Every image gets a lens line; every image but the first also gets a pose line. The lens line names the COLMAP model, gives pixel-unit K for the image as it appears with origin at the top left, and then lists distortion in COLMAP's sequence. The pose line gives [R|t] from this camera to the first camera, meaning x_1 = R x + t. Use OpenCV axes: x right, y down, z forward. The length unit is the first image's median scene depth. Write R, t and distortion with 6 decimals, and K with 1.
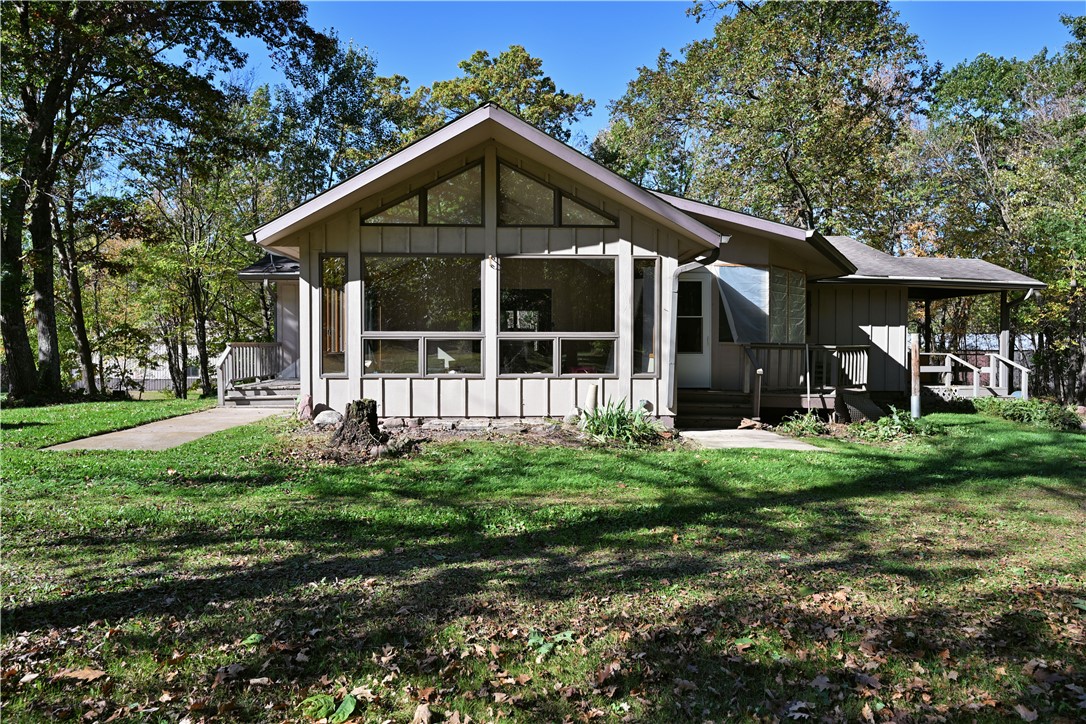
lens RADIAL K [[717.5, 0, 543.0], [0, 717.5, 362.0], [0, 0, 1]] dist [-0.002196, -0.000625]
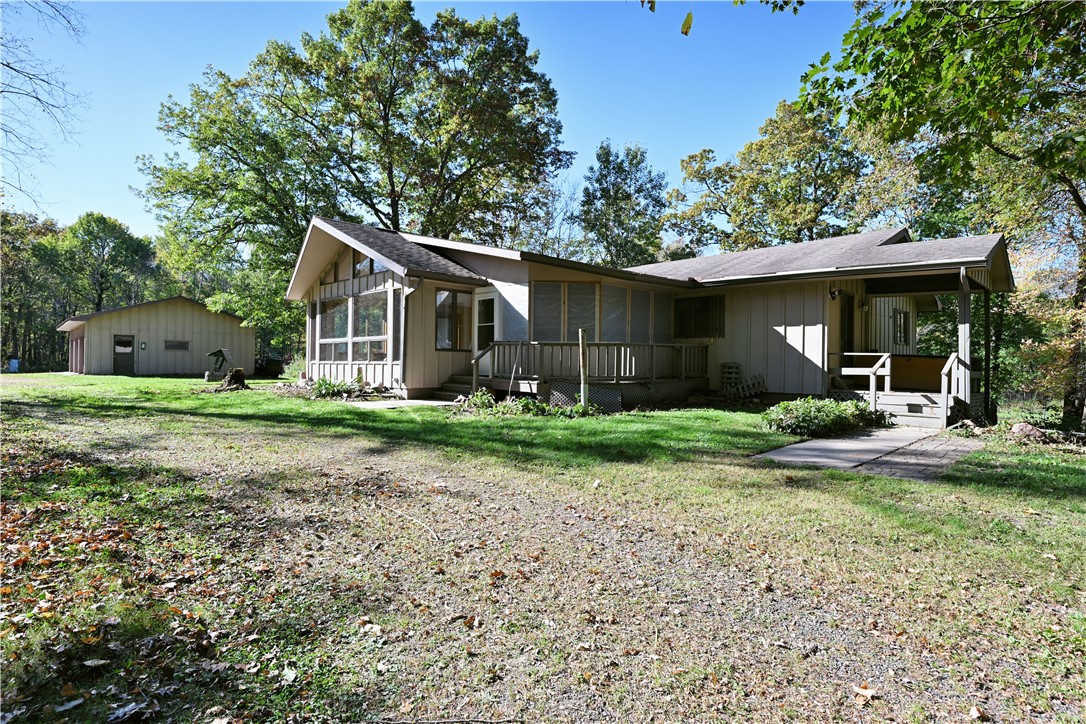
lens RADIAL K [[580.1, 0, 543.0], [0, 580.1, 362.0], [0, 0, 1]] dist [0.000698, 0.000036]
pose [[0.677671, -0.001823, -0.735363, 1.276200], [-0.025740, 0.999325, -0.026198, 0.041823], [0.734914, 0.036681, 0.677167, 0.380021]]
